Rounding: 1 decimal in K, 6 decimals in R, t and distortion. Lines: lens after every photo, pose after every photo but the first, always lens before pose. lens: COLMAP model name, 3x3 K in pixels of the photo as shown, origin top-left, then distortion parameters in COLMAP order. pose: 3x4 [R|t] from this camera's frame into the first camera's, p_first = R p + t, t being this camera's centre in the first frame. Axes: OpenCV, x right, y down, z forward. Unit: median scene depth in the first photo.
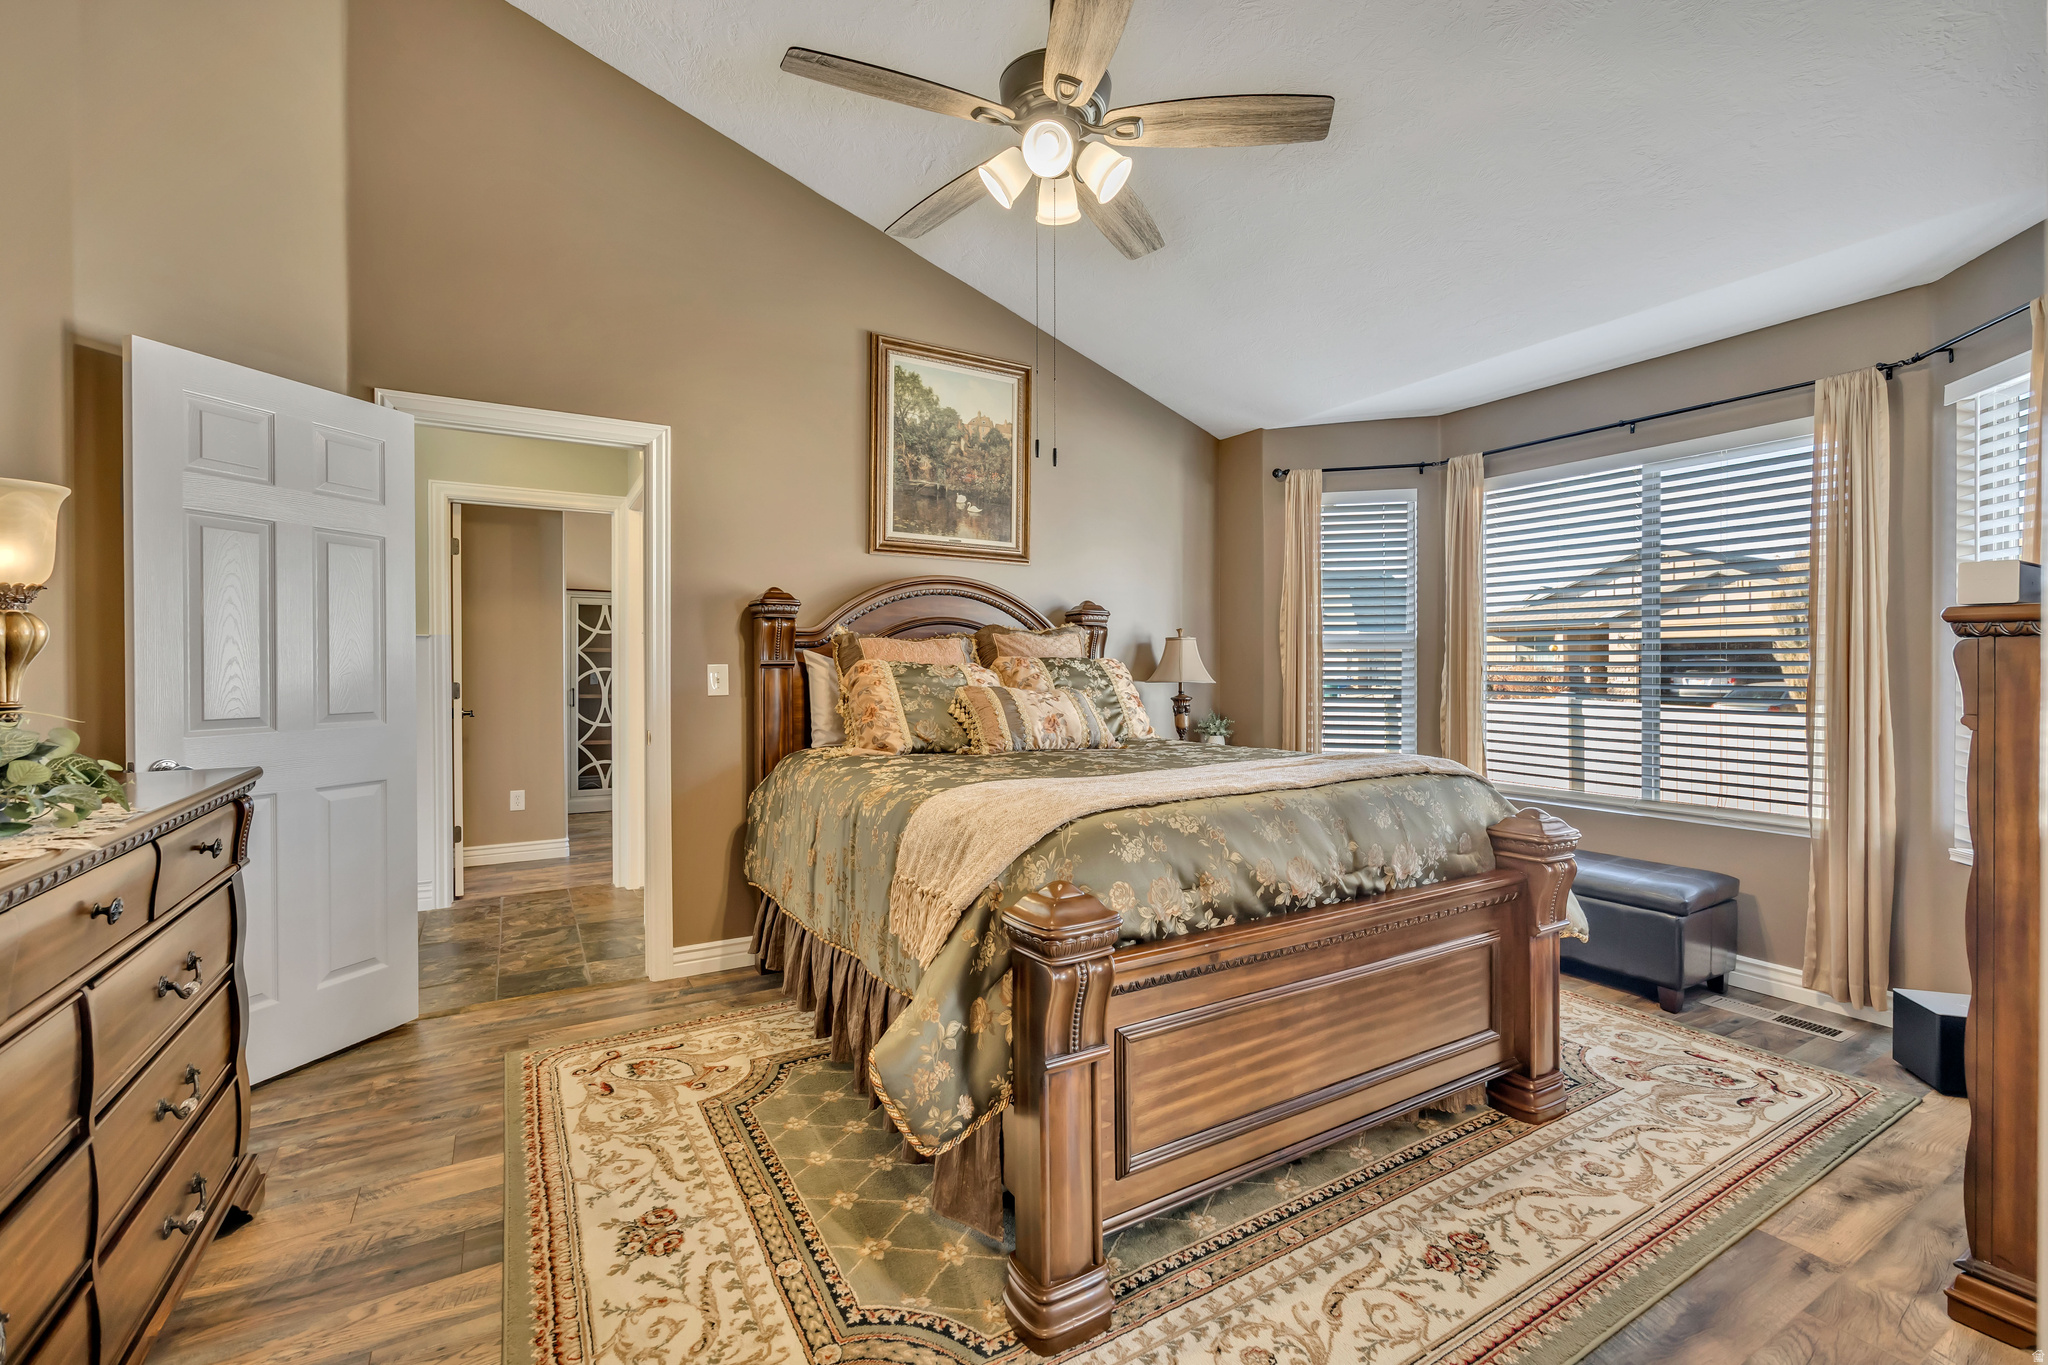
lens RADIAL K [[891.4, 0, 1027.2], [0, 891.4, 668.3], [0, 0, 1]] dist [0.000108, -0.001492]
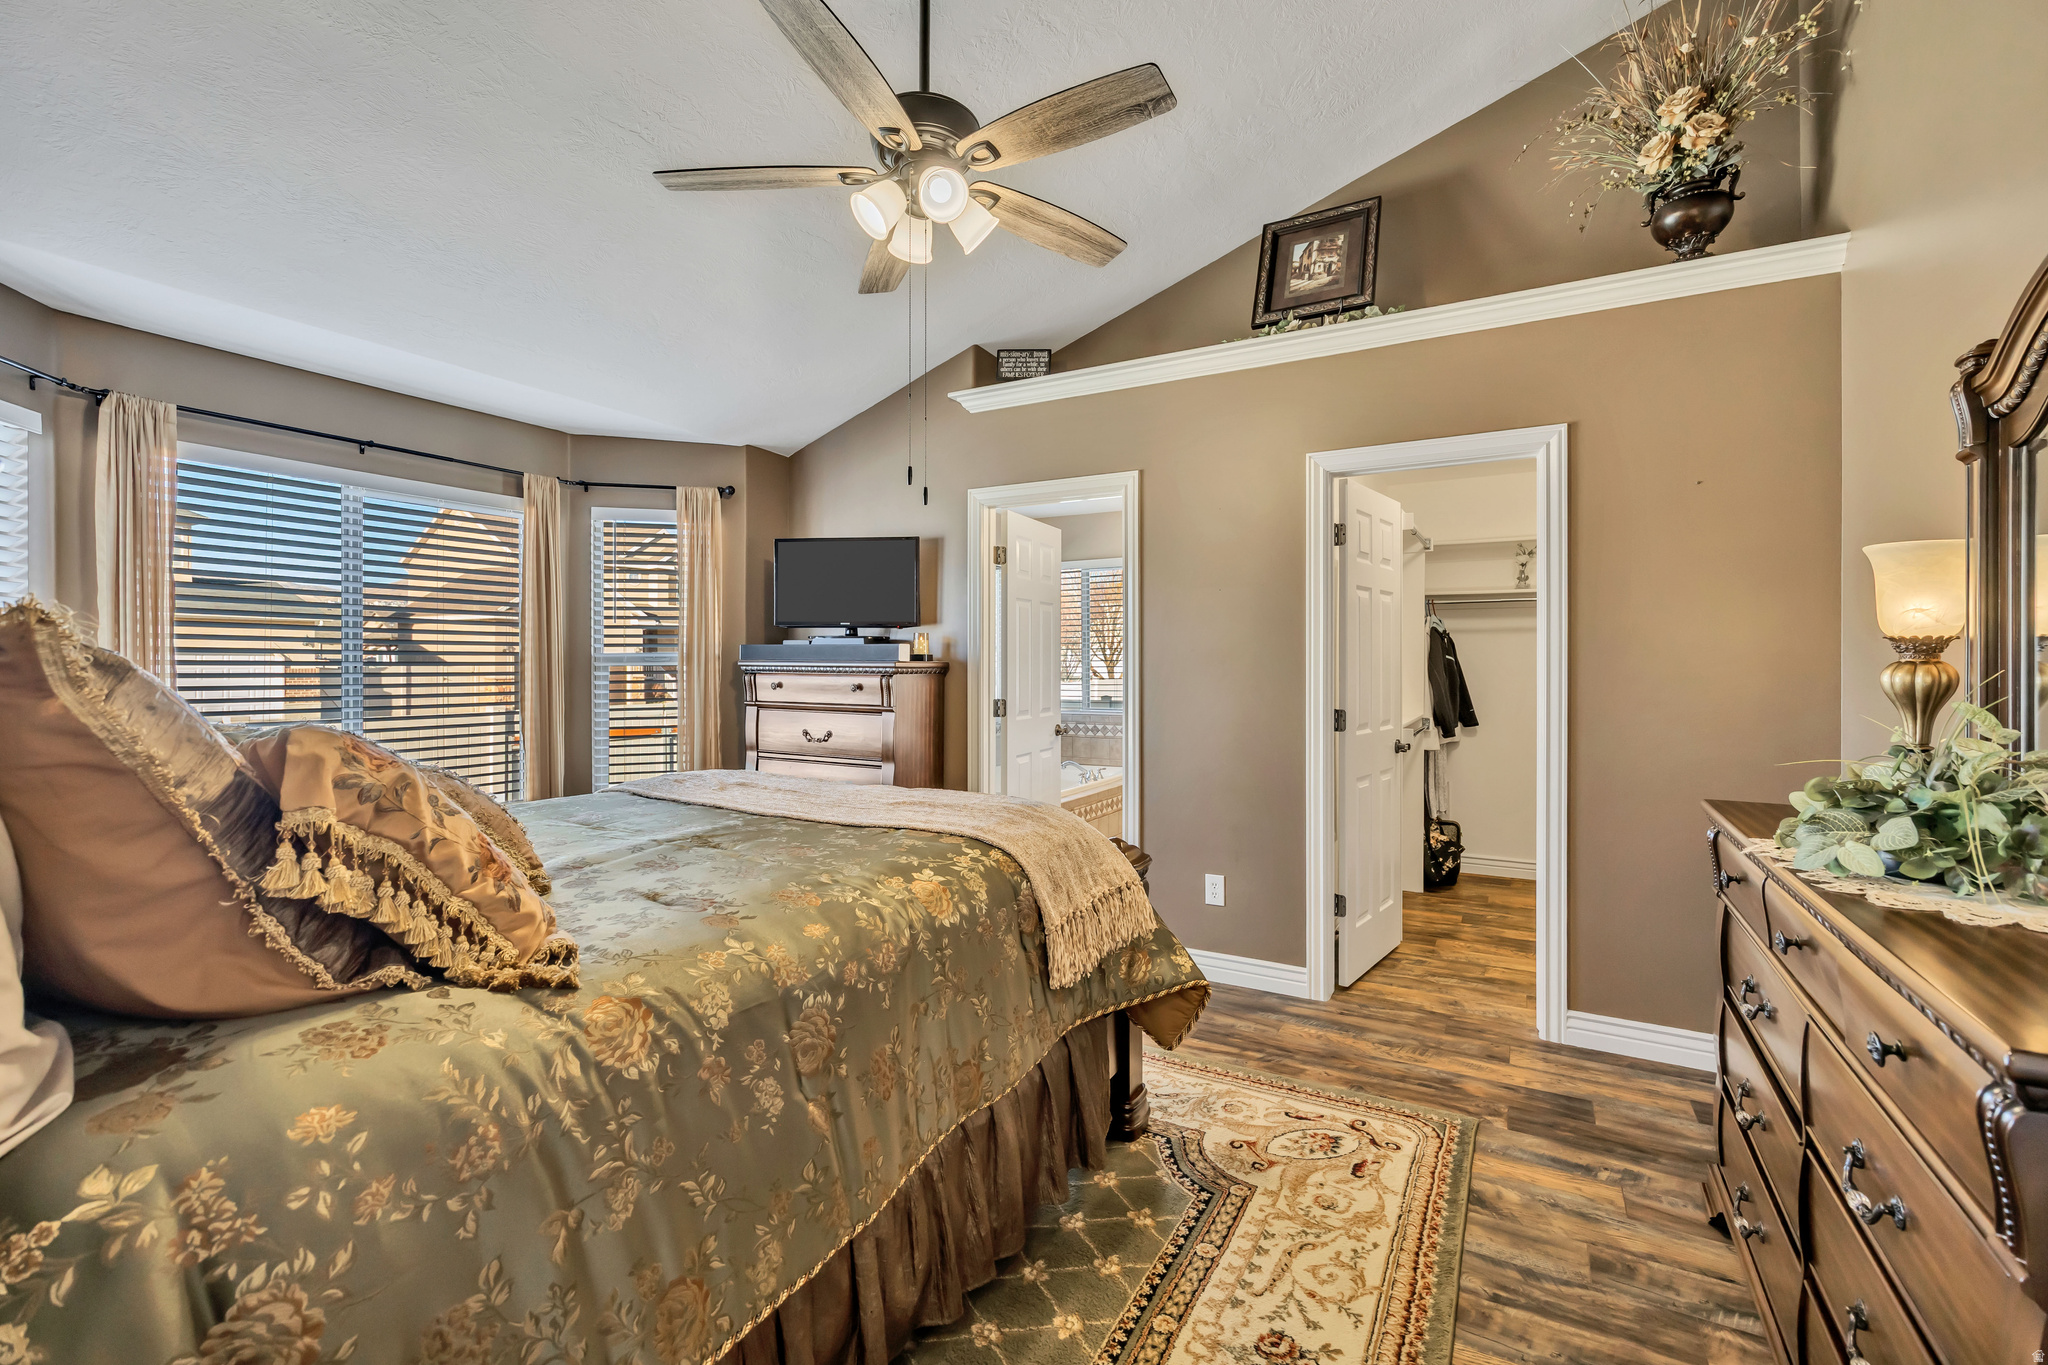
lens RADIAL K [[891.4, 0, 1019.5], [0, 891.4, 674.2], [0, 0, 1]] dist [0.000108, -0.001492]
pose [[-0.505975, -0.011267, 0.862474, -1.101255], [0.003251, 0.999883, 0.014969, -0.063617], [-0.862542, 0.010378, -0.505879, 1.758741]]
